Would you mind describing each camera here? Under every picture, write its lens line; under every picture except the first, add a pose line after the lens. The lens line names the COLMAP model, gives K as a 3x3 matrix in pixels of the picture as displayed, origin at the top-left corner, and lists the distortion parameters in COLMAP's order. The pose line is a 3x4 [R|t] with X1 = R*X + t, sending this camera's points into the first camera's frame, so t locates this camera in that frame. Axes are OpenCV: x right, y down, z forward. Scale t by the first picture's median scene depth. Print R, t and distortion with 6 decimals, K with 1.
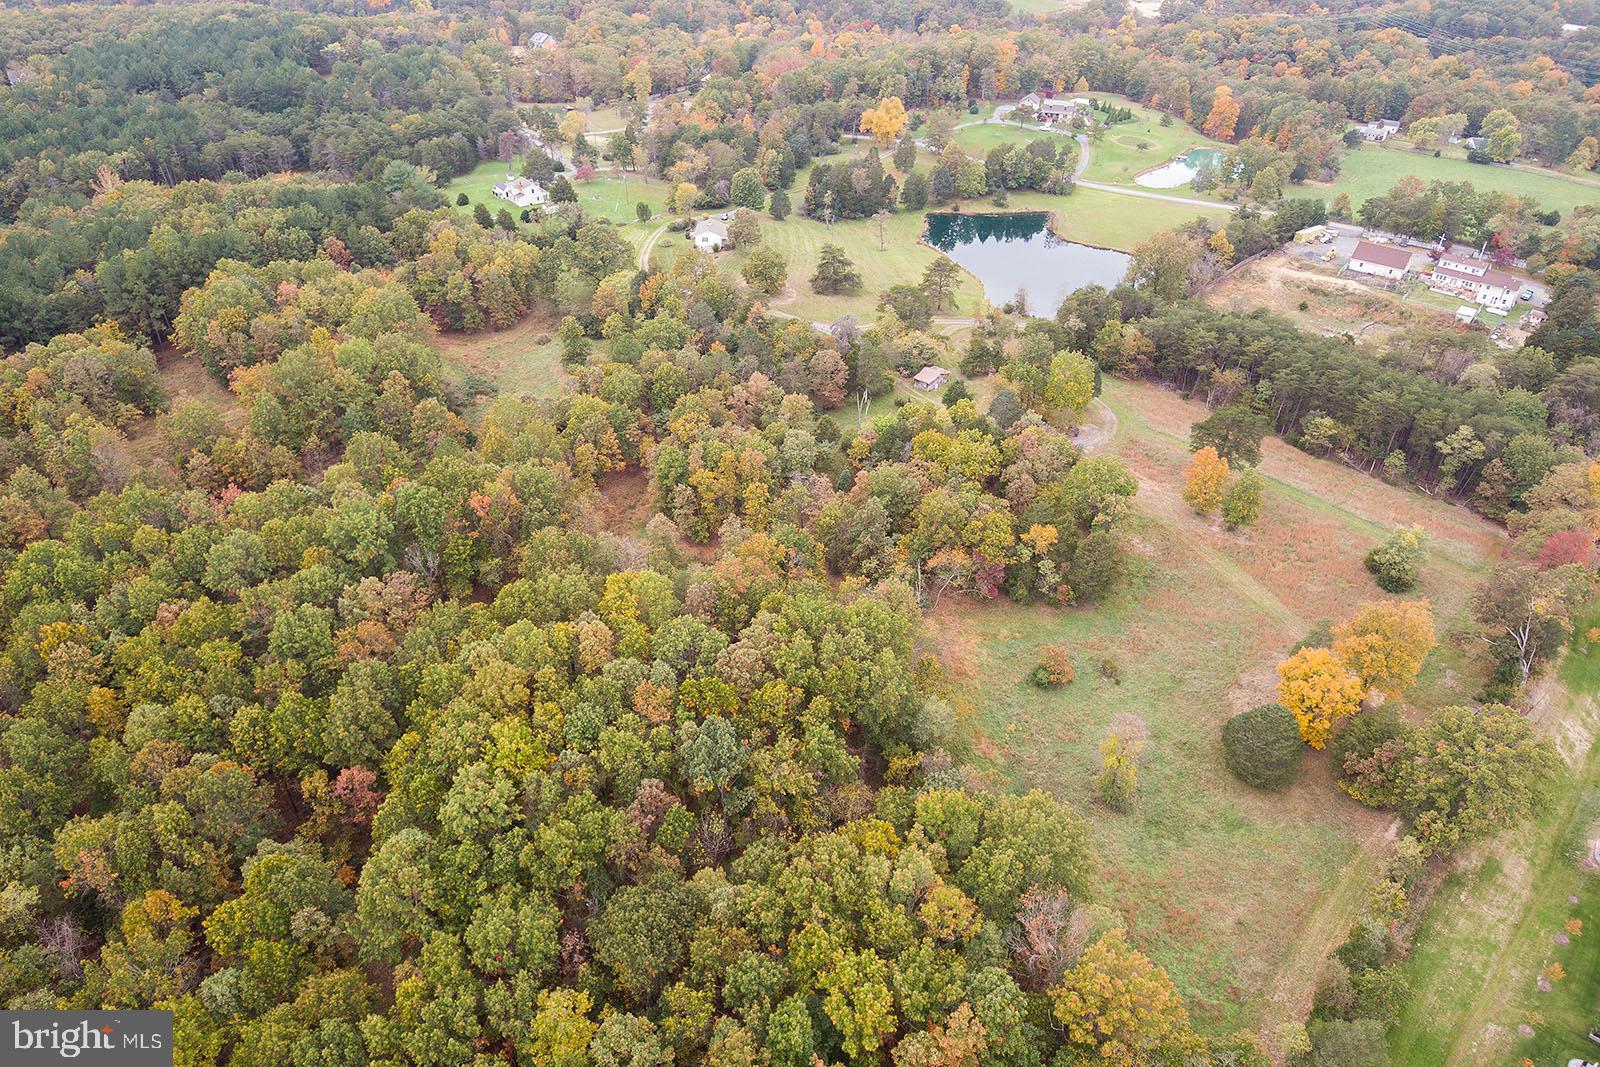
lens RADIAL K [[954.8, 0, 782.8], [0, 954.8, 476.8], [0, 0, 1]] dist [0.090513, -0.121611]
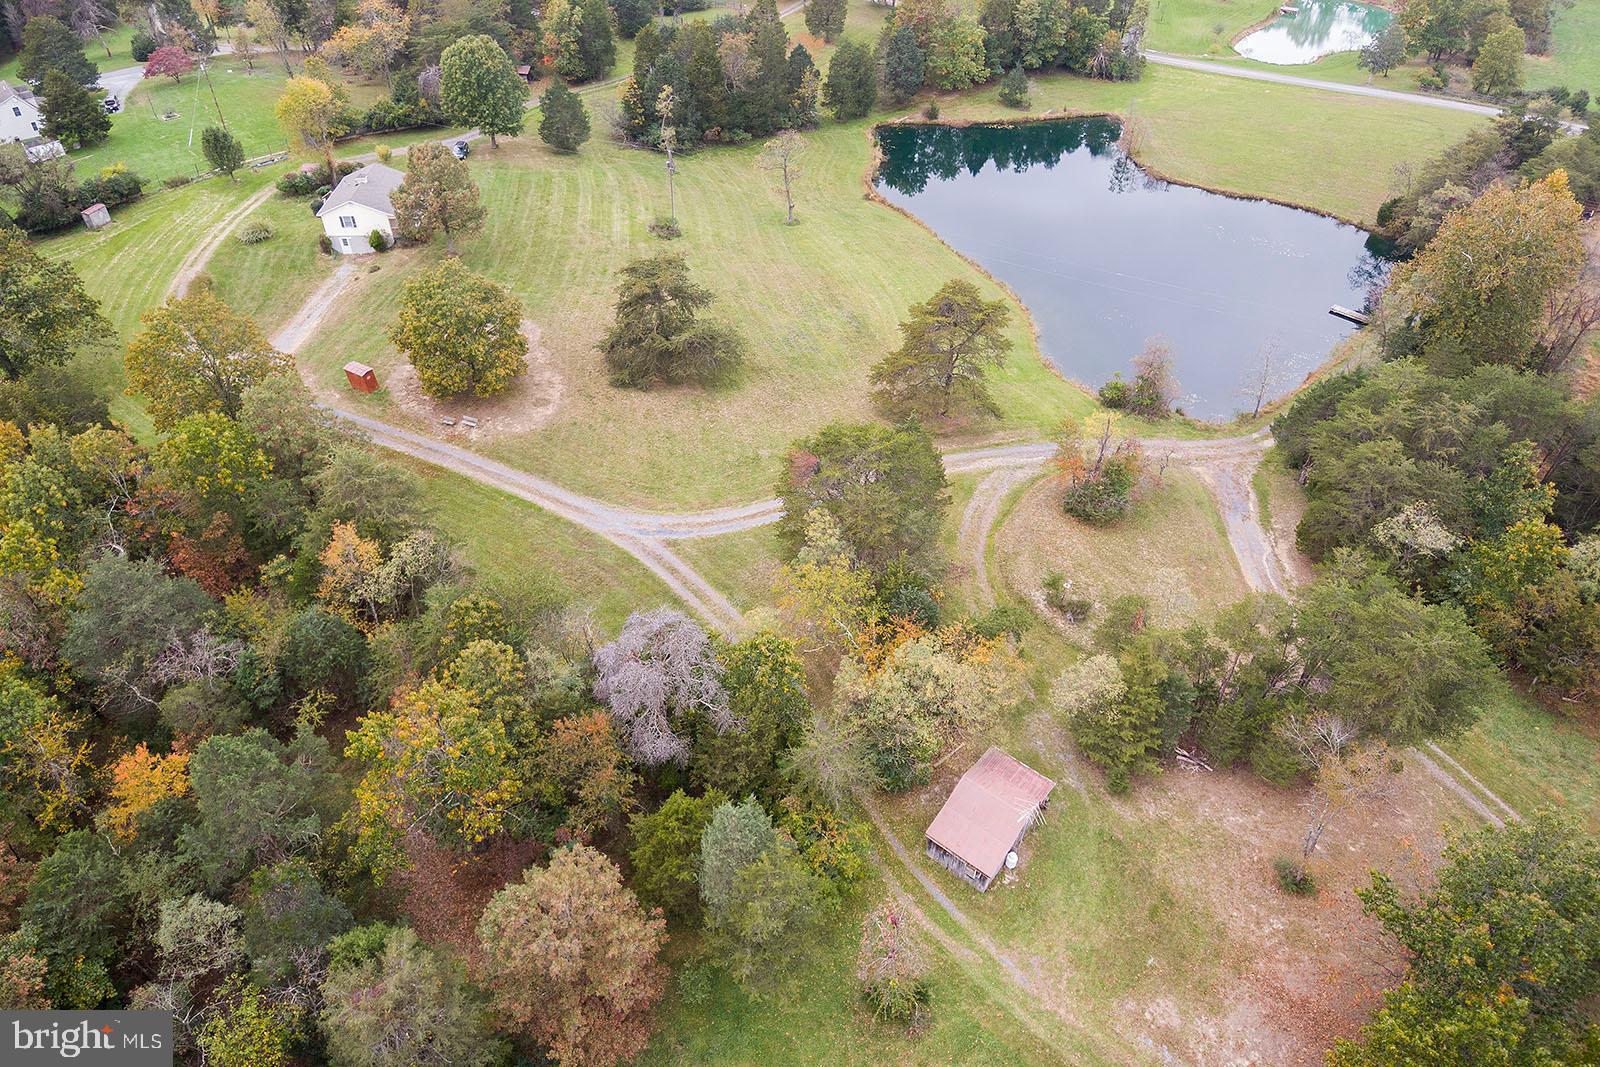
lens RADIAL K [[954.8, 0, 782.8], [0, 954.8, 476.8], [0, 0, 1]] dist [0.090513, -0.121611]
pose [[0.995625, -0.055775, 0.074961, 0.053021], [0.047207, 0.992634, 0.111576, -0.150422], [-0.080632, -0.107549, 0.990925, 0.485237]]
